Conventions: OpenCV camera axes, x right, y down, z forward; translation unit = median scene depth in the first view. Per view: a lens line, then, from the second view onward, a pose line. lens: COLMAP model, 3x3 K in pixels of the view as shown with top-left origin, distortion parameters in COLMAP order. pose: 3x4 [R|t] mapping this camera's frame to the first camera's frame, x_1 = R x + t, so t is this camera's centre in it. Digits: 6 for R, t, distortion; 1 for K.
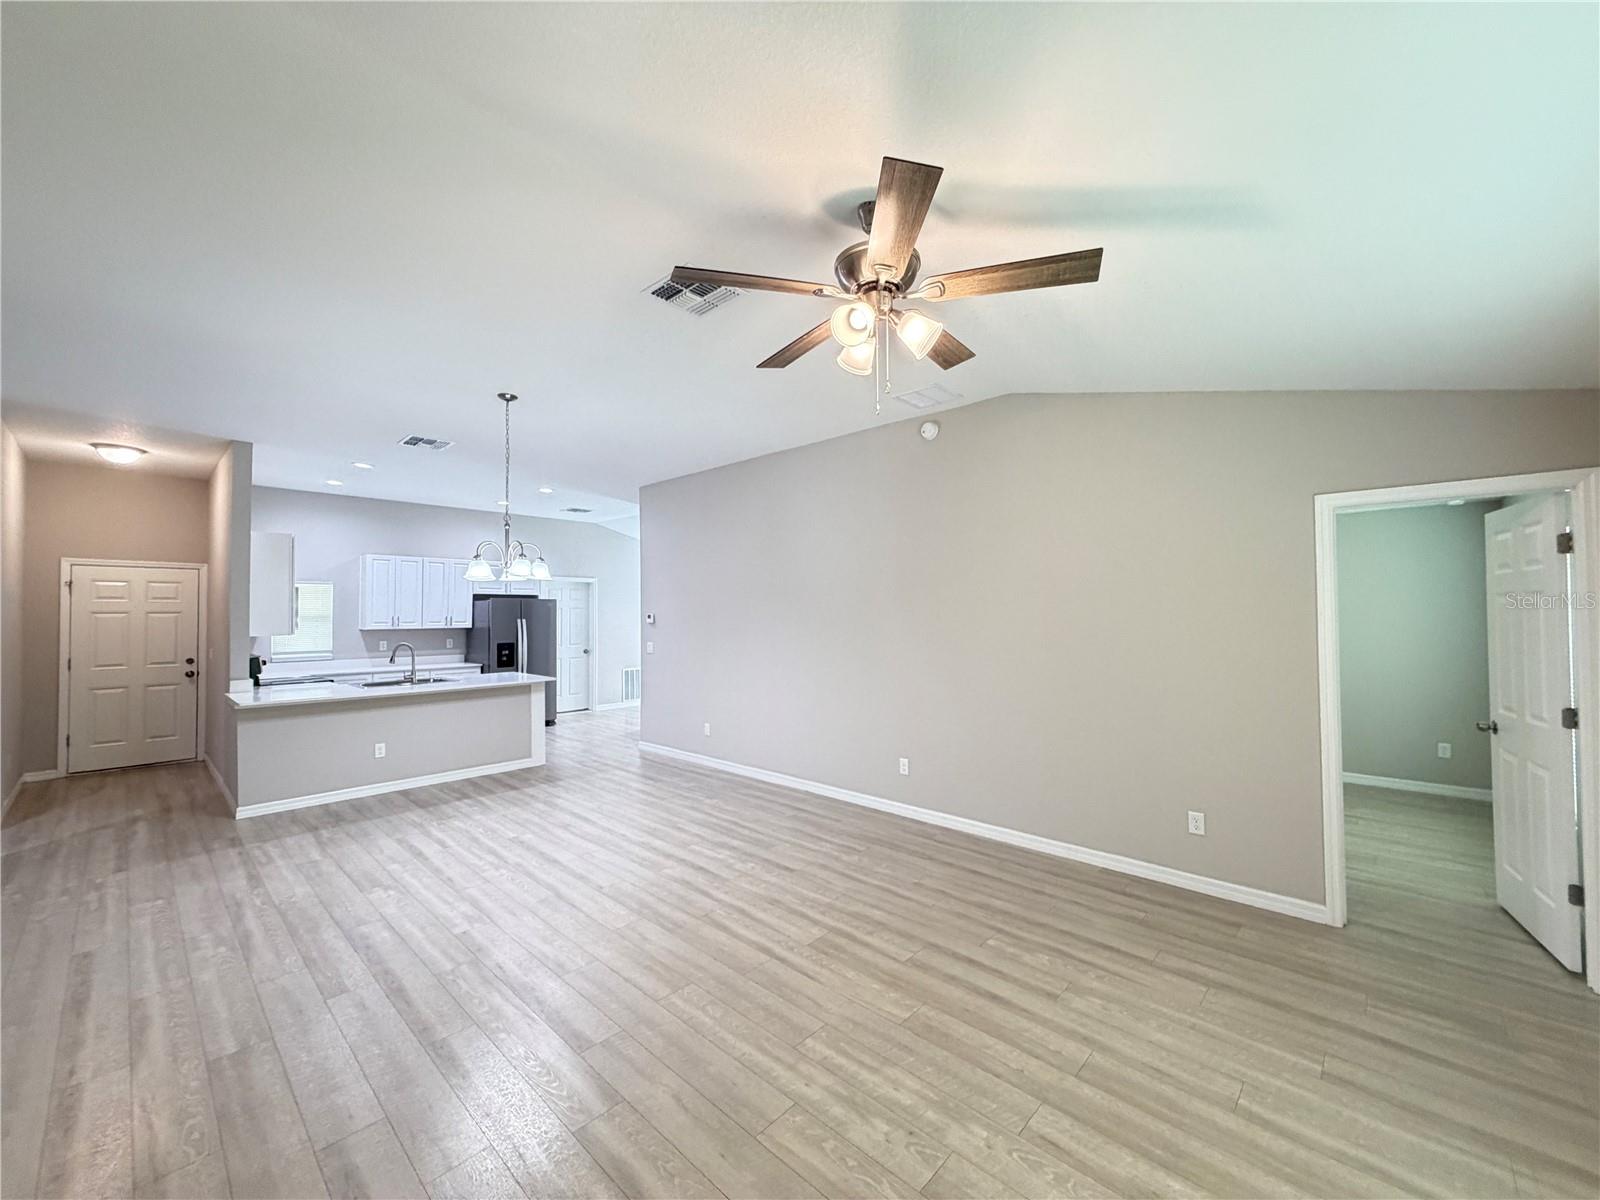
lens RADIAL K [[642.5, 0, 797.1], [0, 642.5, 601.7], [0, 0, 1]] dist [0.006675, -0.000028]
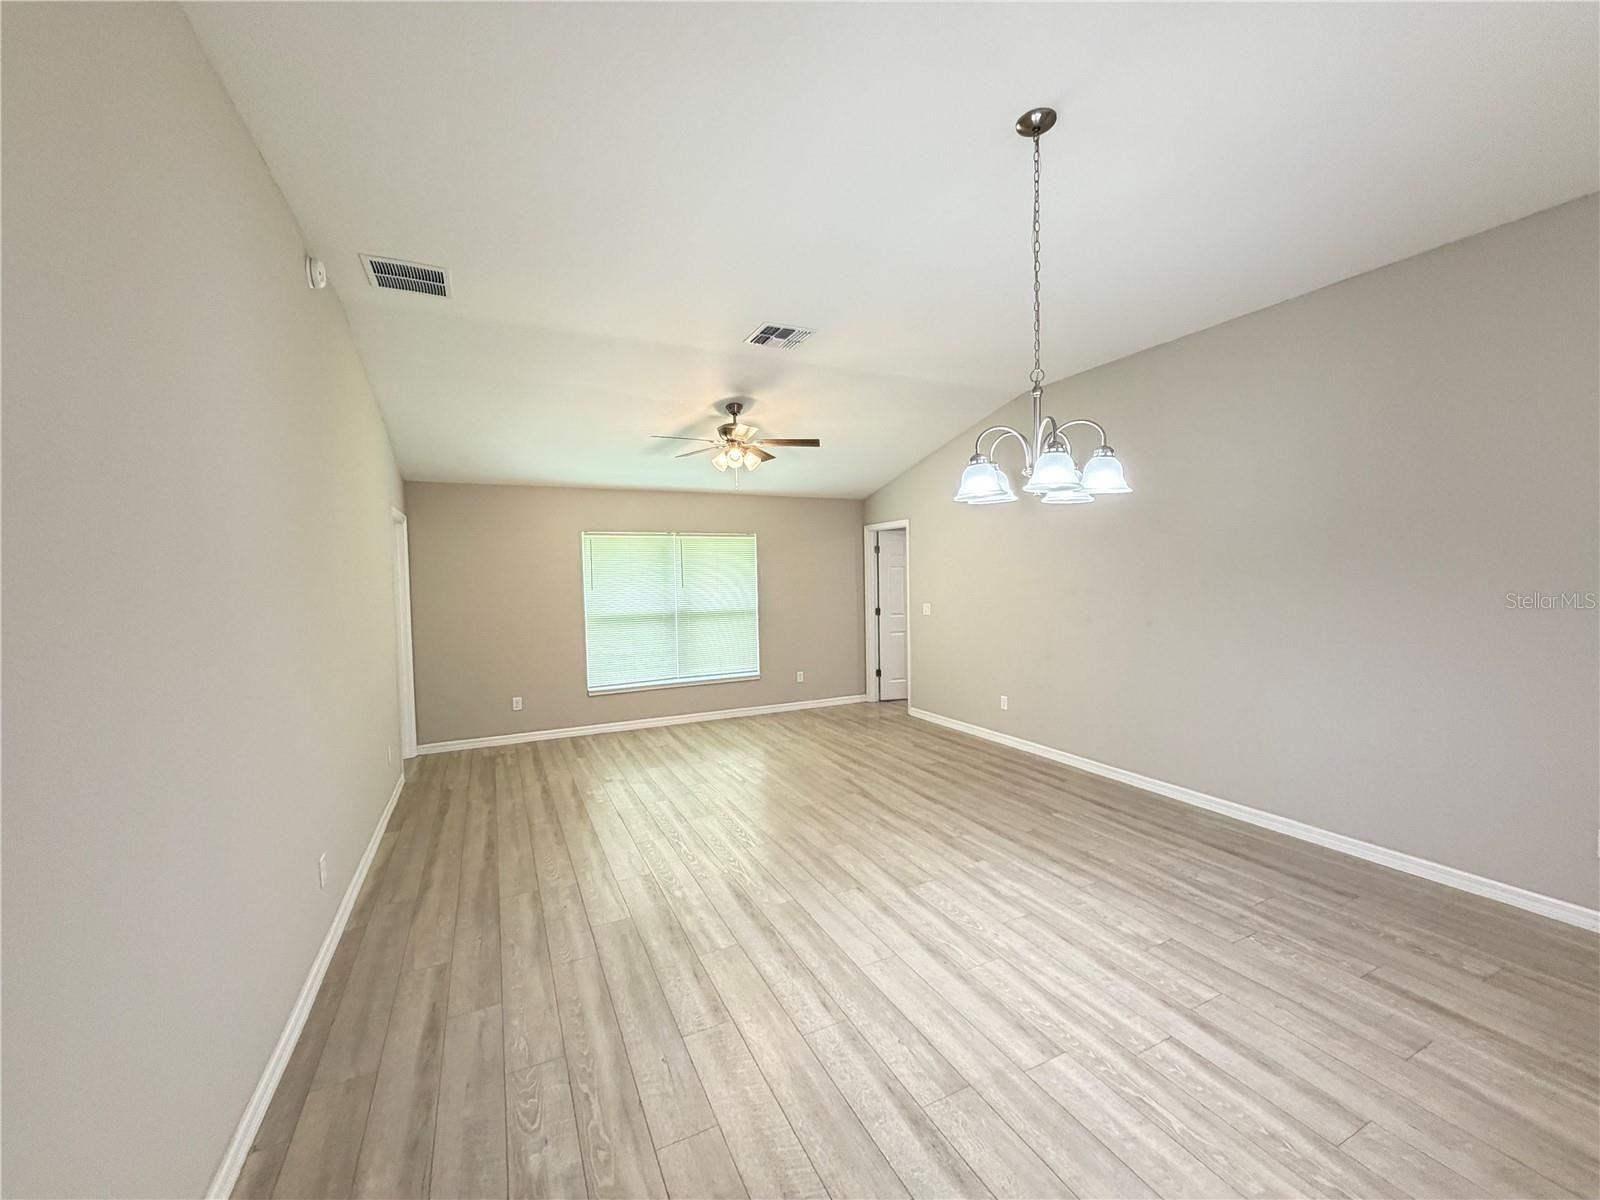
lens RADIAL K [[642.5, 0, 797.1], [0, 642.5, 601.7], [0, 0, 1]] dist [0.006675, -0.000028]
pose [[-0.935475, 0.009833, 0.353257, -0.487154], [0.020995, 0.999394, 0.027779, 0.029891], [-0.352770, 0.033403, -0.935114, 1.660922]]
